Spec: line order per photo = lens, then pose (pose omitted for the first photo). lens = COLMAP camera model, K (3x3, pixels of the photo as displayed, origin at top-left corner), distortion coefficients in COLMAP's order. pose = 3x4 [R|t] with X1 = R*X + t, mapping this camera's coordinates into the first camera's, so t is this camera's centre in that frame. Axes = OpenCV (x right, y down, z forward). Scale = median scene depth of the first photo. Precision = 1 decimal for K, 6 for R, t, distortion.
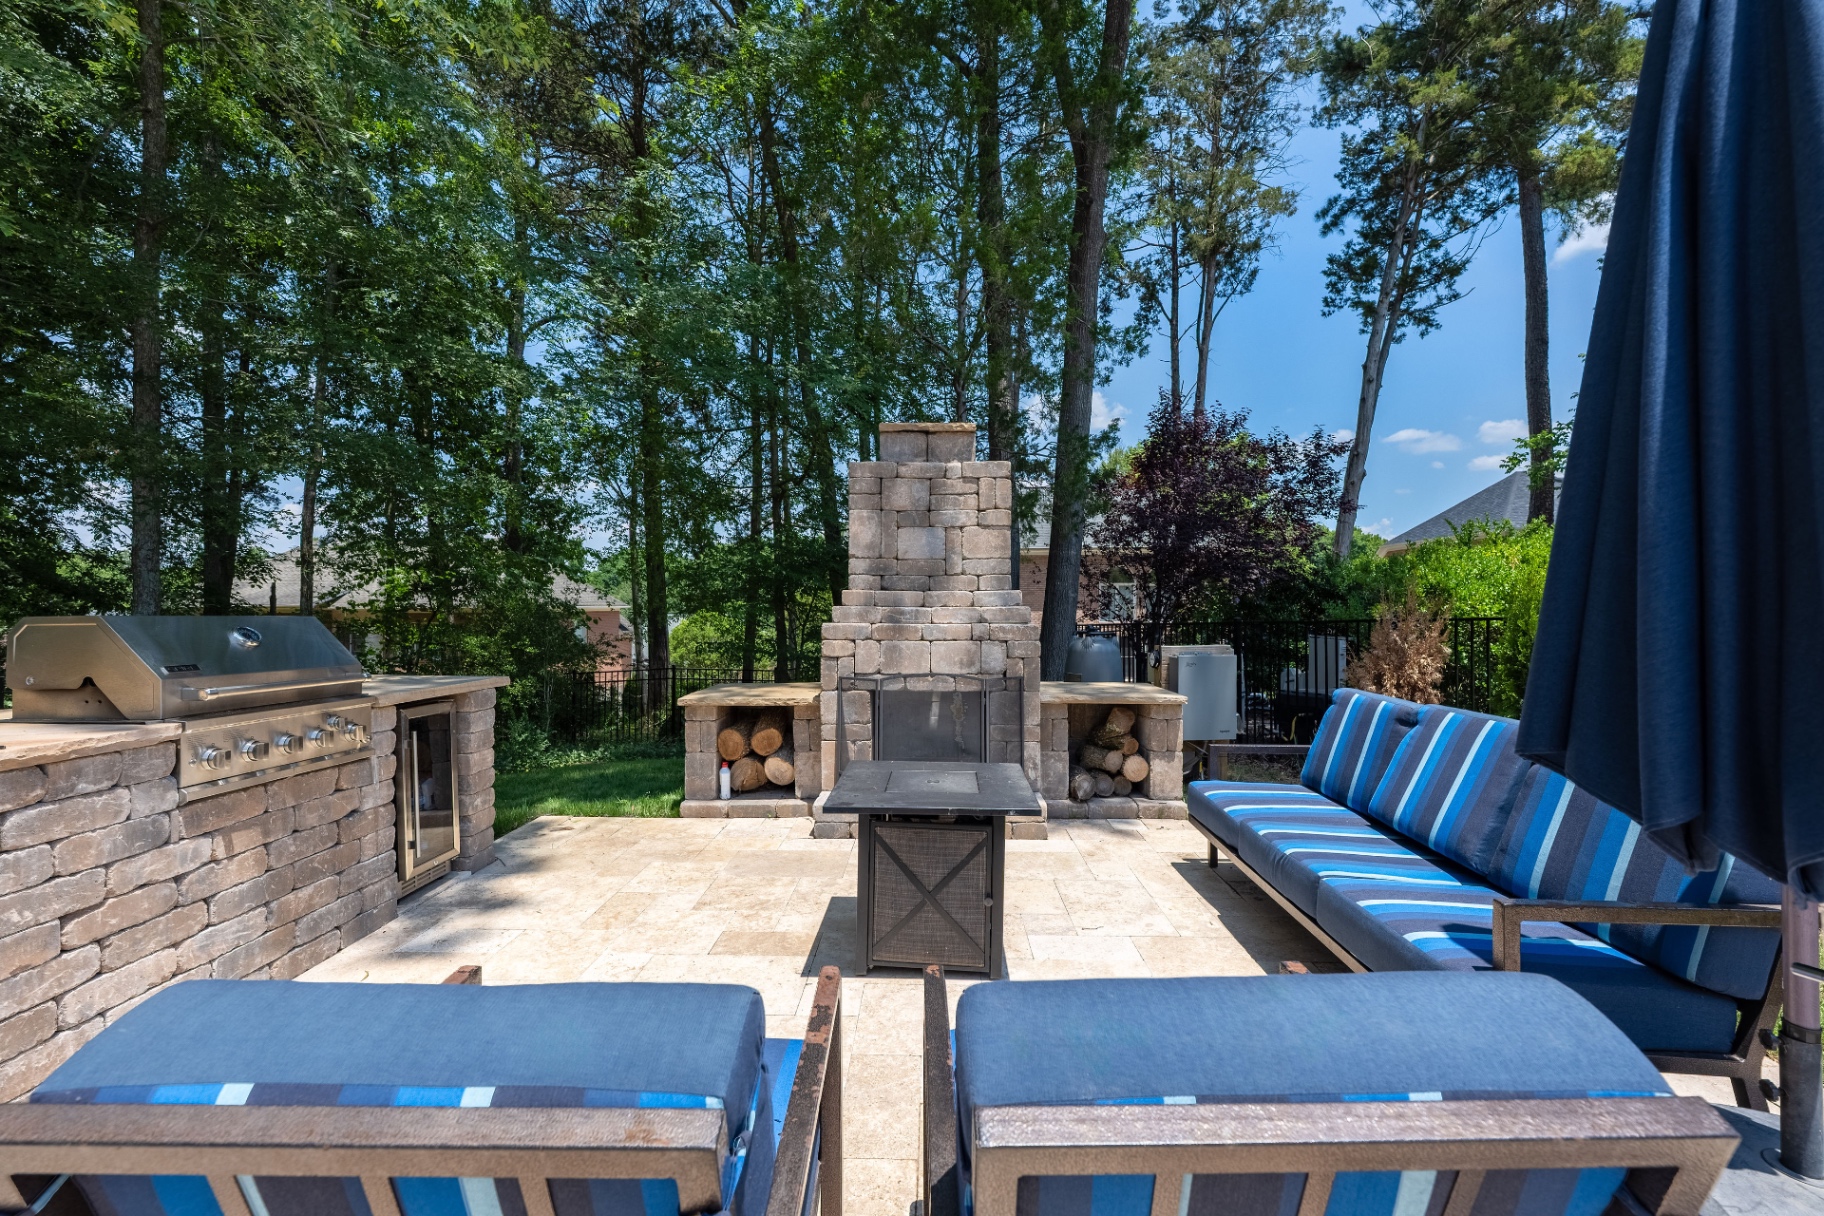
lens RADIAL K [[740.1, 0, 926.0], [0, 740.1, 613.2], [0, 0, 1]] dist [0.000263, 0.000020]
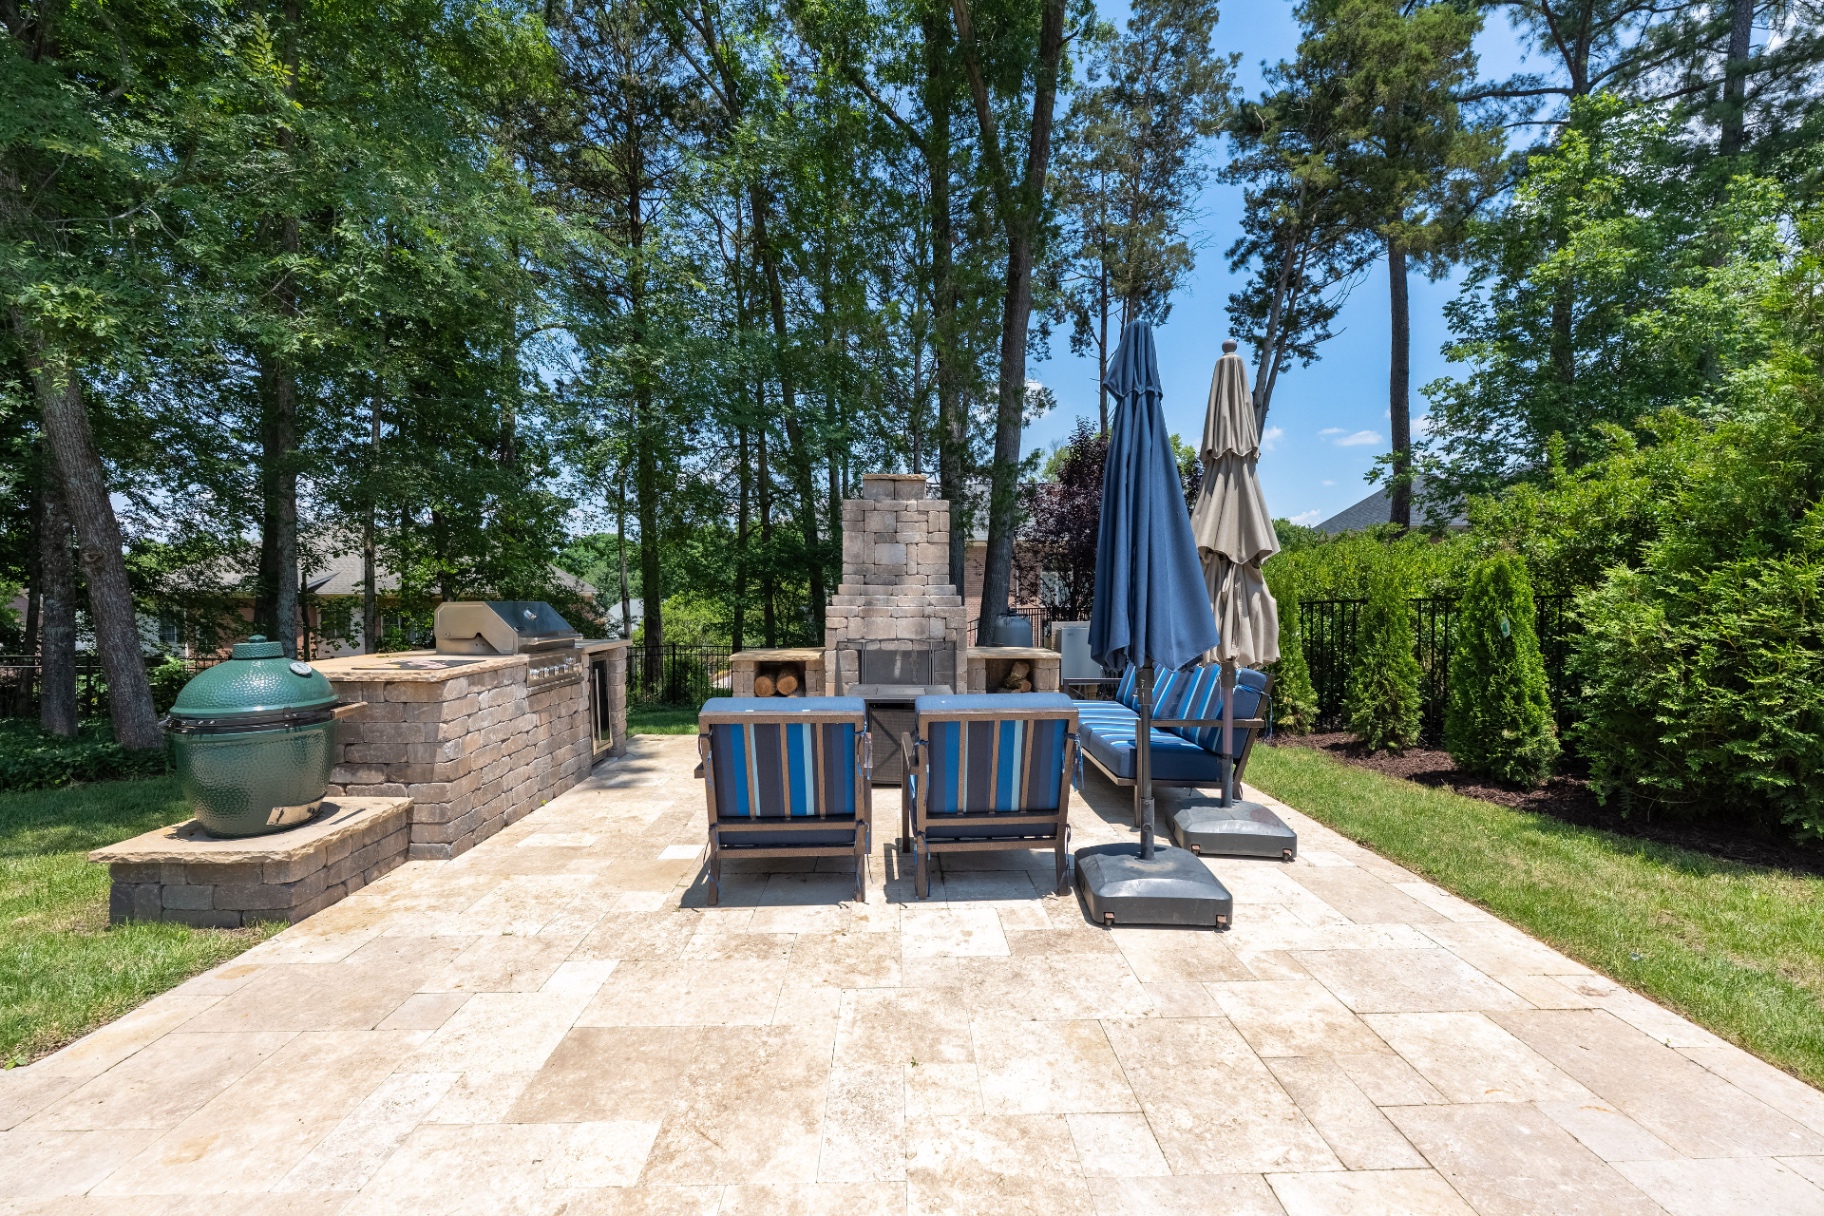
lens RADIAL K [[740.1, 0, 926.0], [0, 740.1, 613.2], [0, 0, 1]] dist [0.000263, 0.000020]
pose [[0.998358, 0.000222, 0.057291, -0.006275], [-0.001404, 0.999787, 0.020601, -0.001276], [-0.057274, -0.020648, 0.998145, -0.167010]]
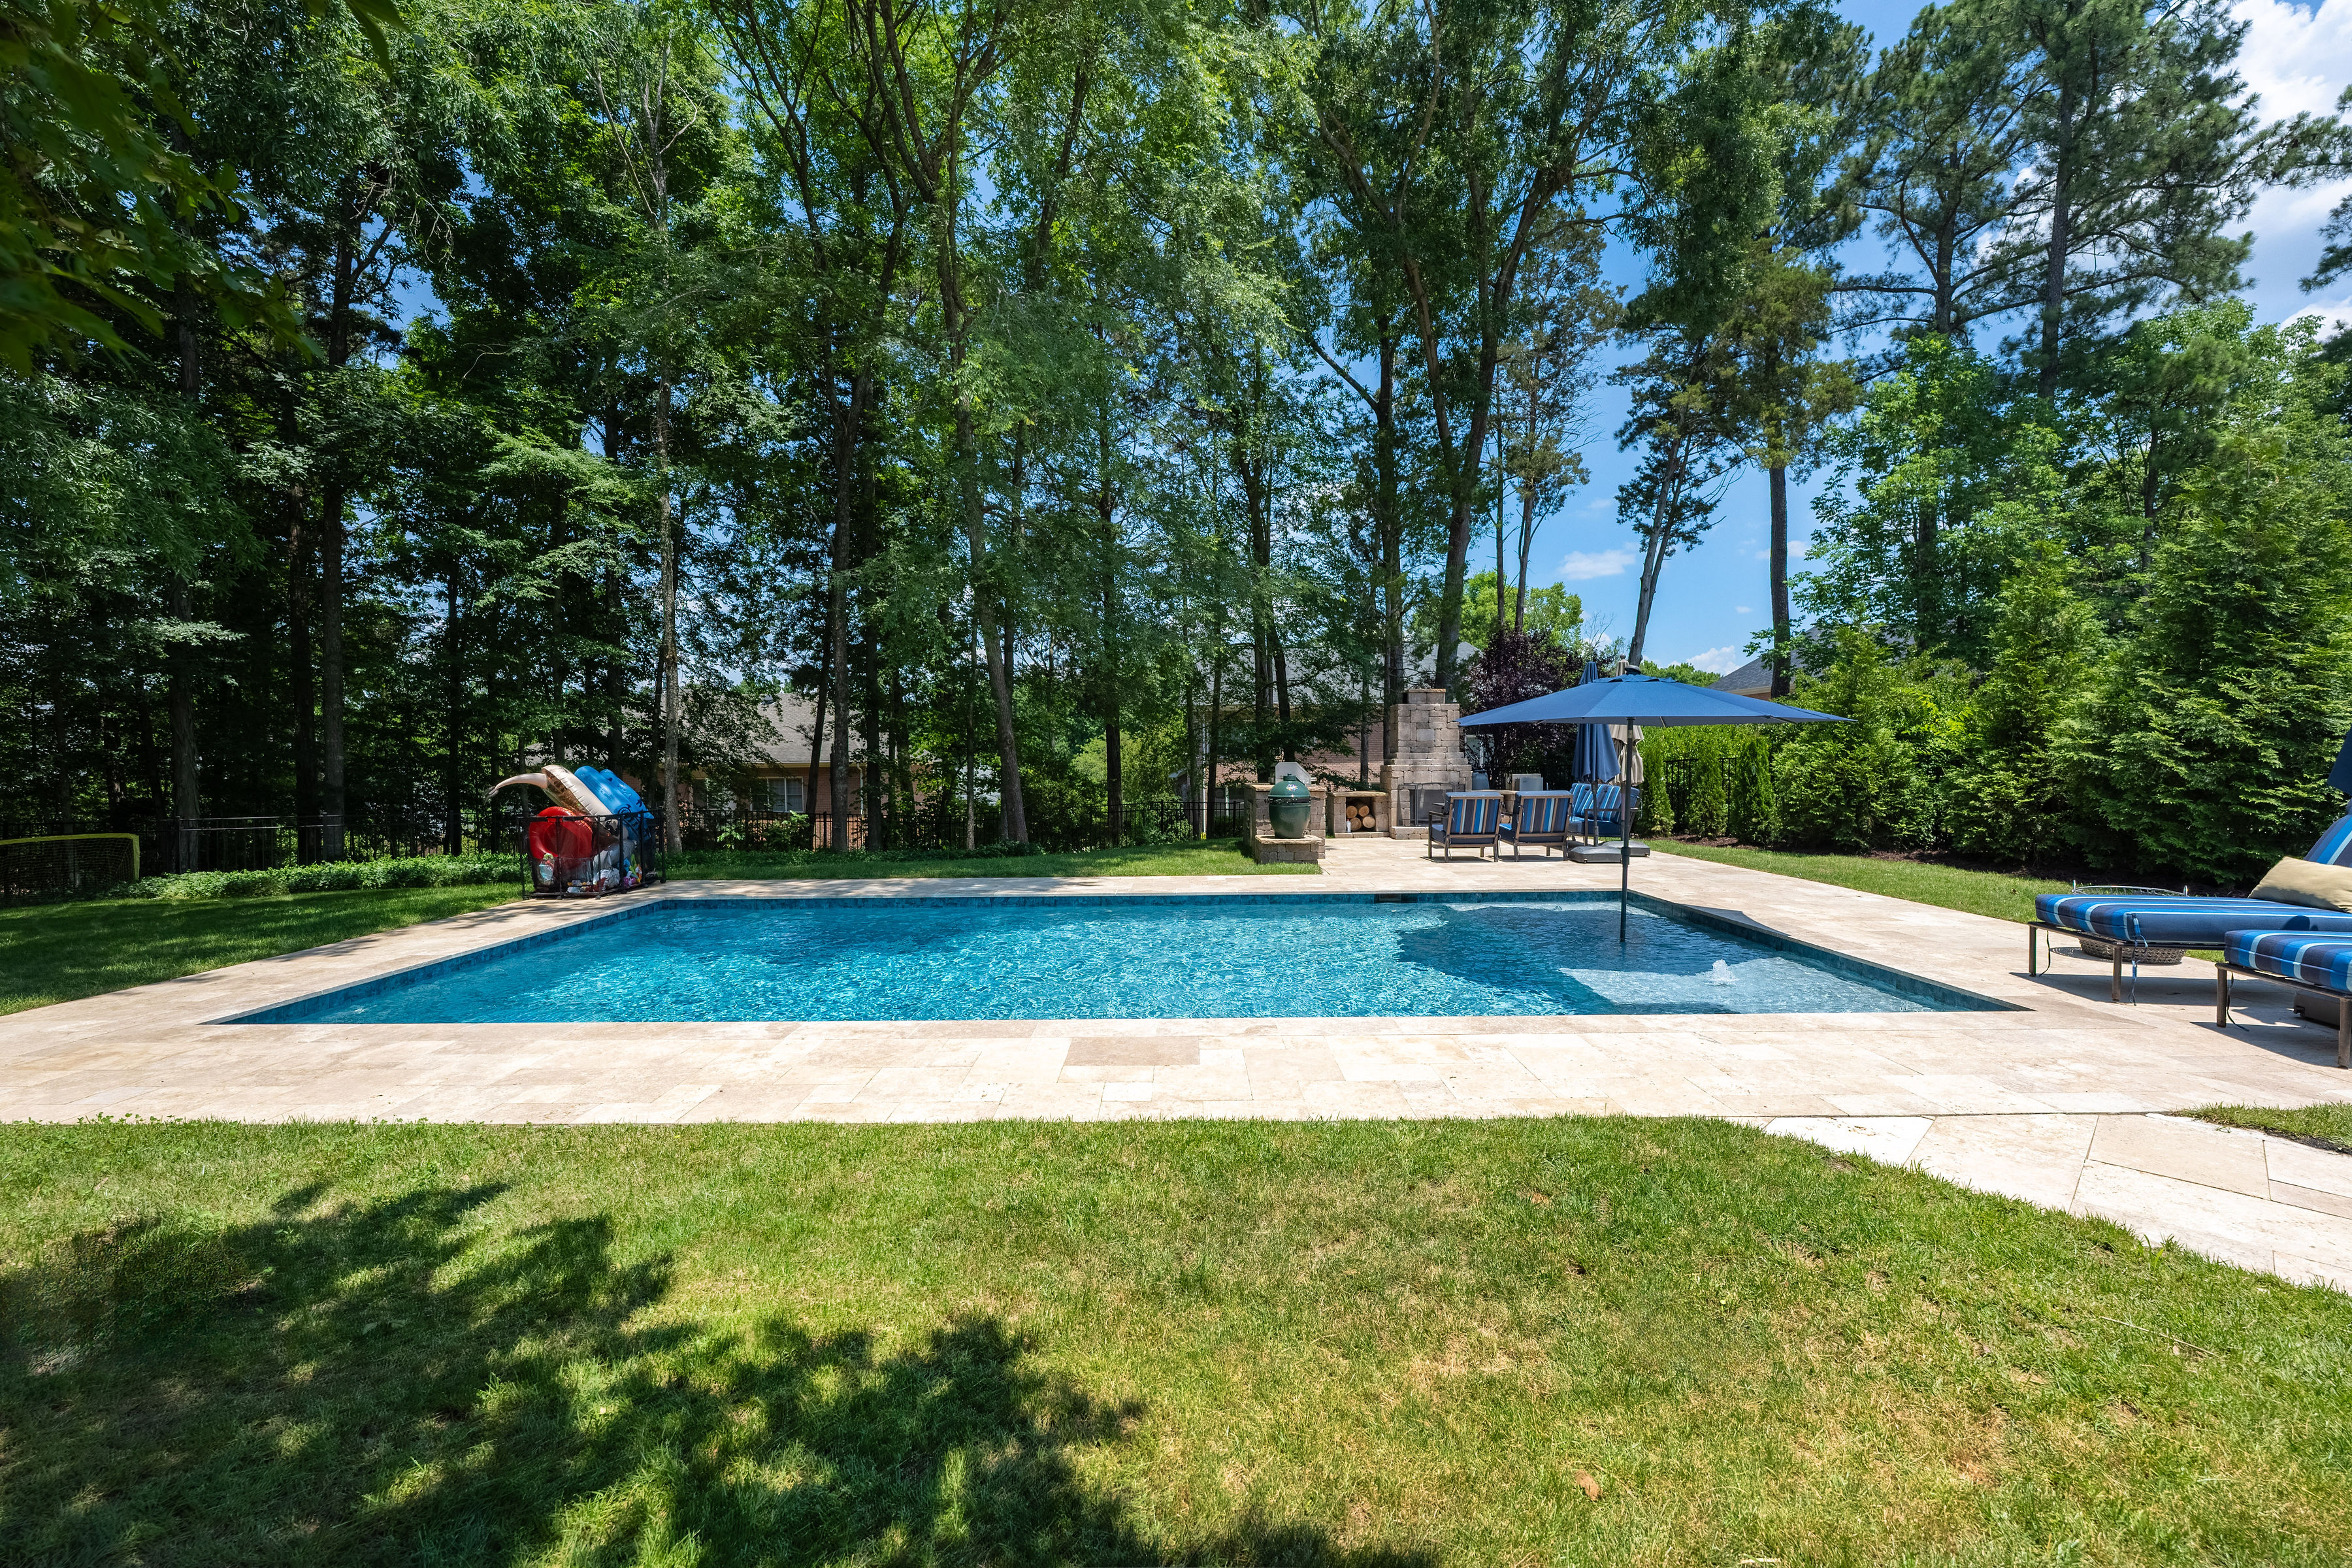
lens RADIAL K [[1027.3, 0, 1176.0], [0, 1027.3, 784.0], [0, 0, 1]] dist [0.018067, 0.000017]
pose [[0.999147, -0.007521, 0.040593, -0.330789], [0.006808, 0.999821, 0.017668, 0.003336], [-0.040718, -0.017376, 0.999020, -0.836141]]
